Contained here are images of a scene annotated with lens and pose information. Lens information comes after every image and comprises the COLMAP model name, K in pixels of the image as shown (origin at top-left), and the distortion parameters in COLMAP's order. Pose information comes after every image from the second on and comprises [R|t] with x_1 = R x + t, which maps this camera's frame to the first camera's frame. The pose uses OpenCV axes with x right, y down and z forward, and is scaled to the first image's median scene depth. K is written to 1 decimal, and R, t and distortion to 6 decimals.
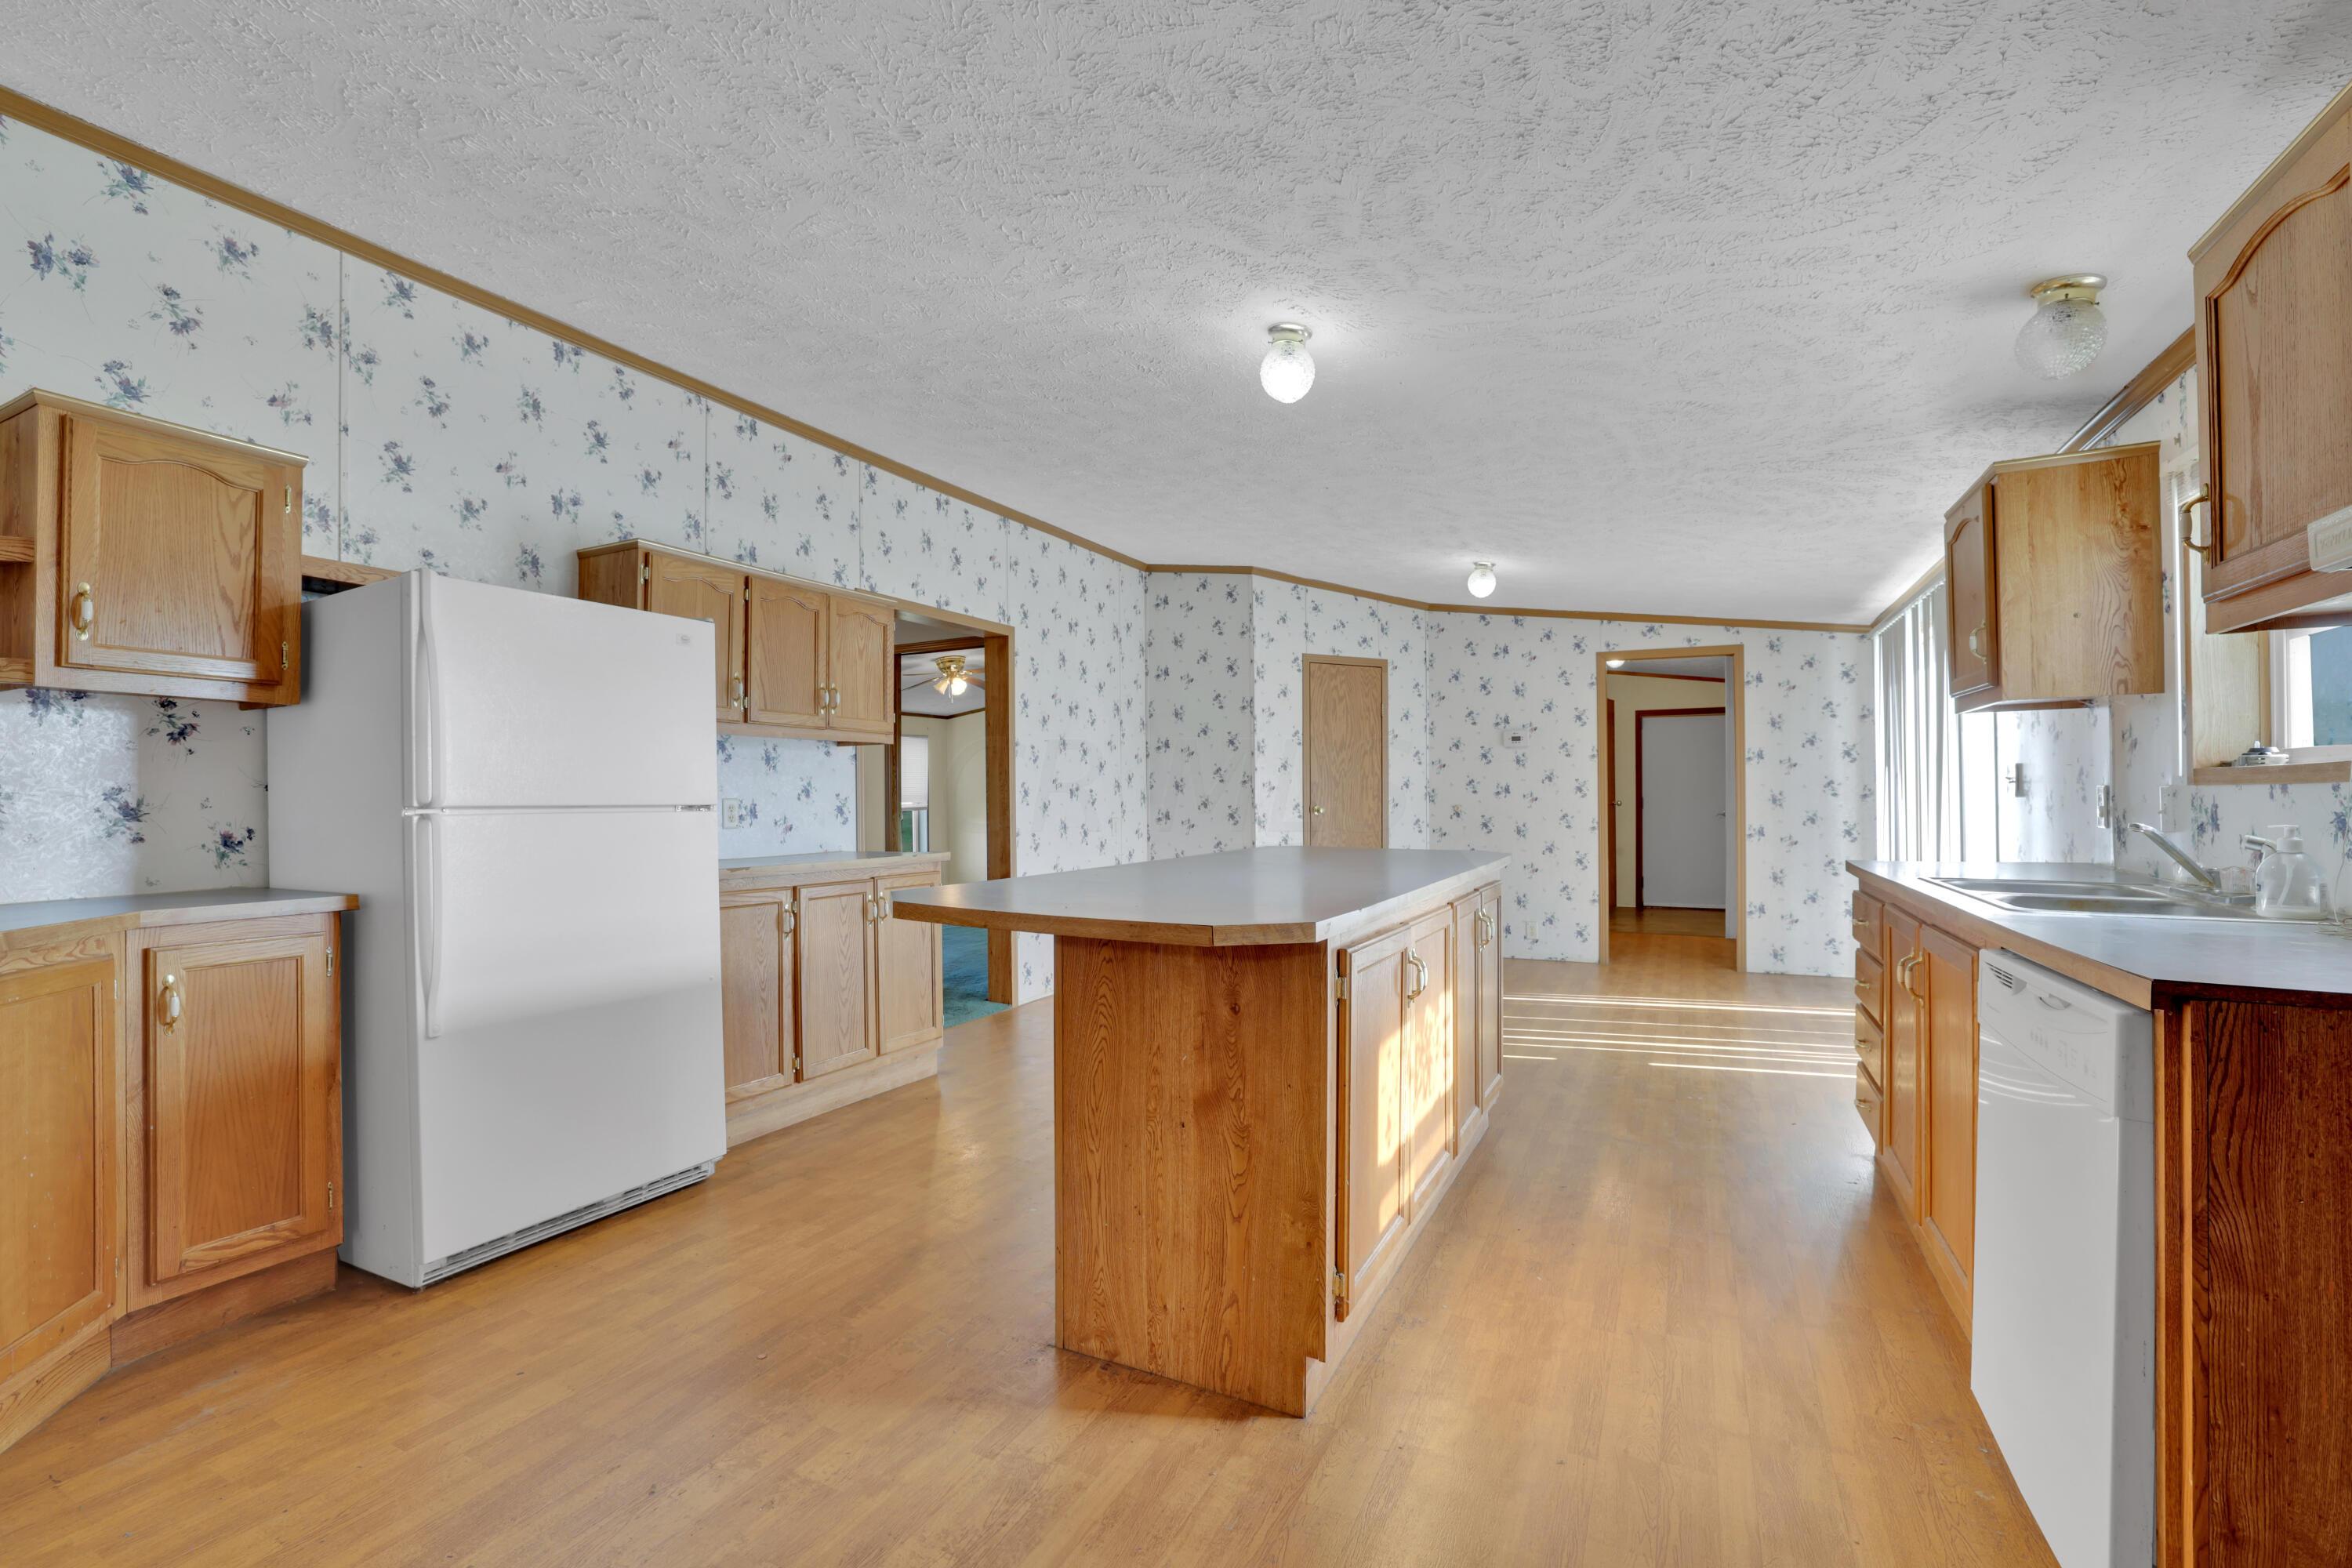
lens RADIAL K [[1028.7, 0, 1170.6], [0, 1028.7, 799.8], [0, 0, 1]] dist [-0.042948, 0.012997]
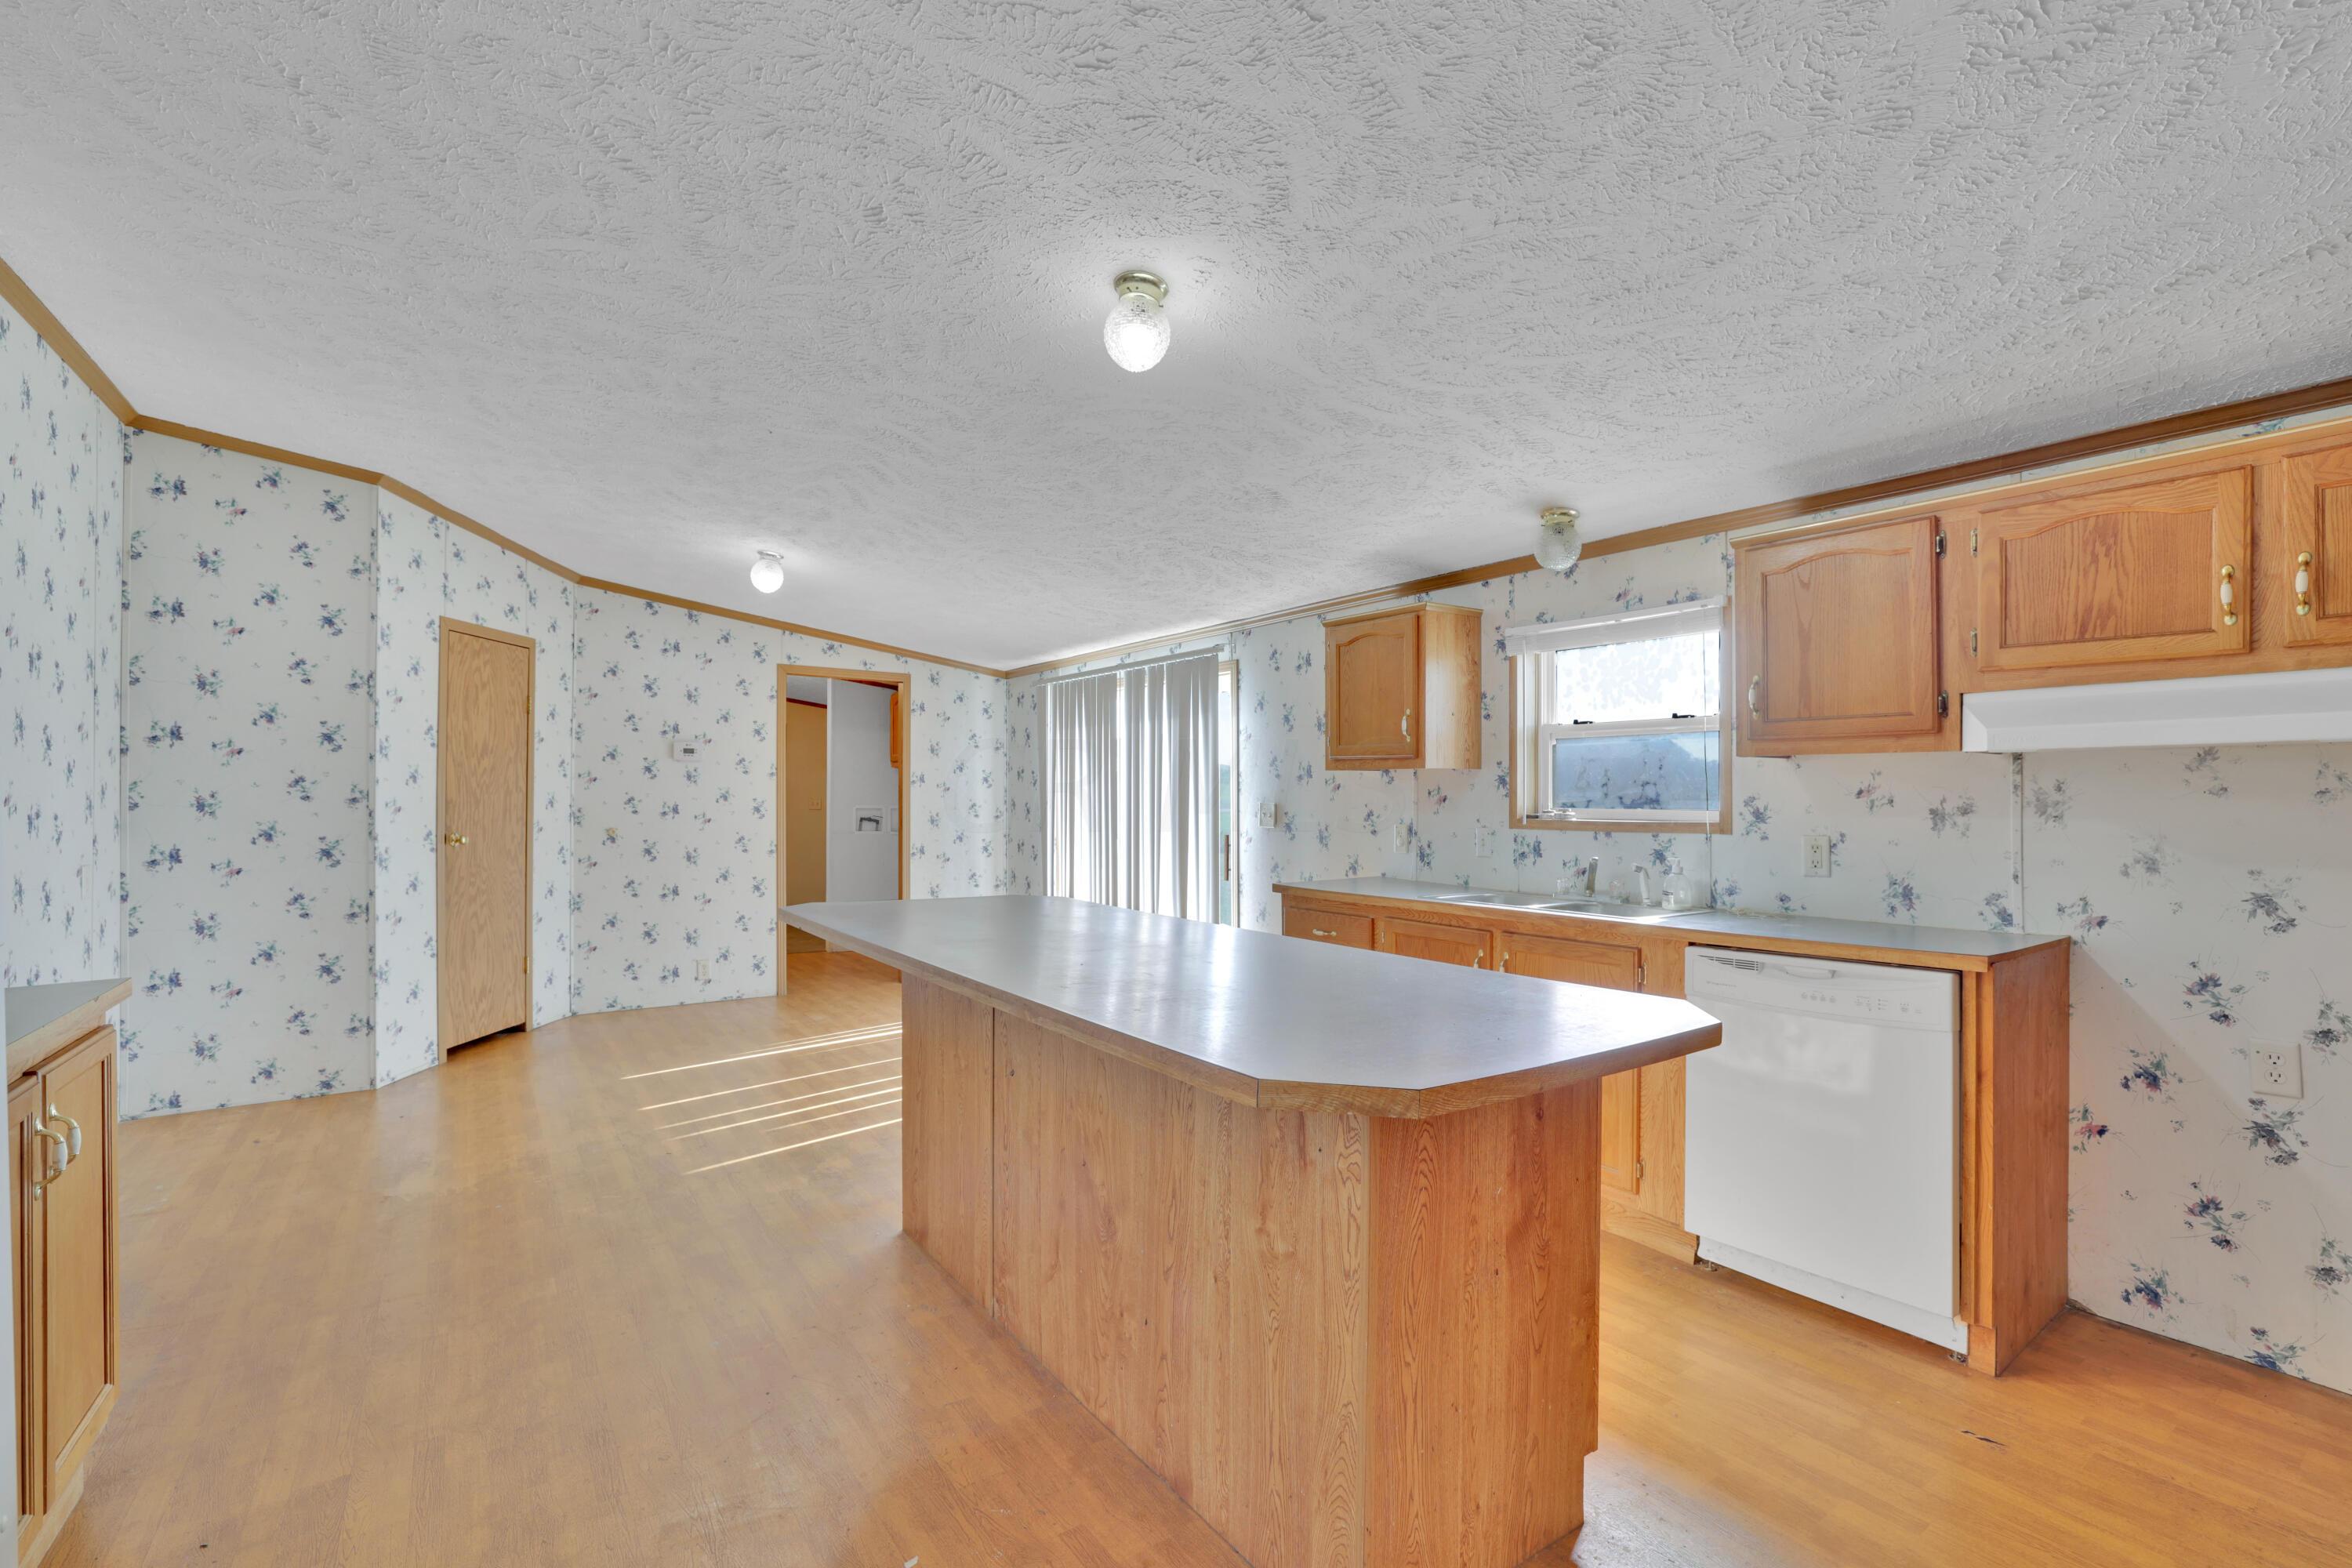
lens RADIAL K [[1028.7, 0, 1173.3], [0, 1028.7, 787.6], [0, 0, 1]] dist [-0.042948, 0.012997]
pose [[0.469627, 0.016940, 0.882702, -0.238392], [-0.005384, 0.999852, -0.016324, -0.017176], [-0.882848, 0.002913, 0.469649, 0.238048]]
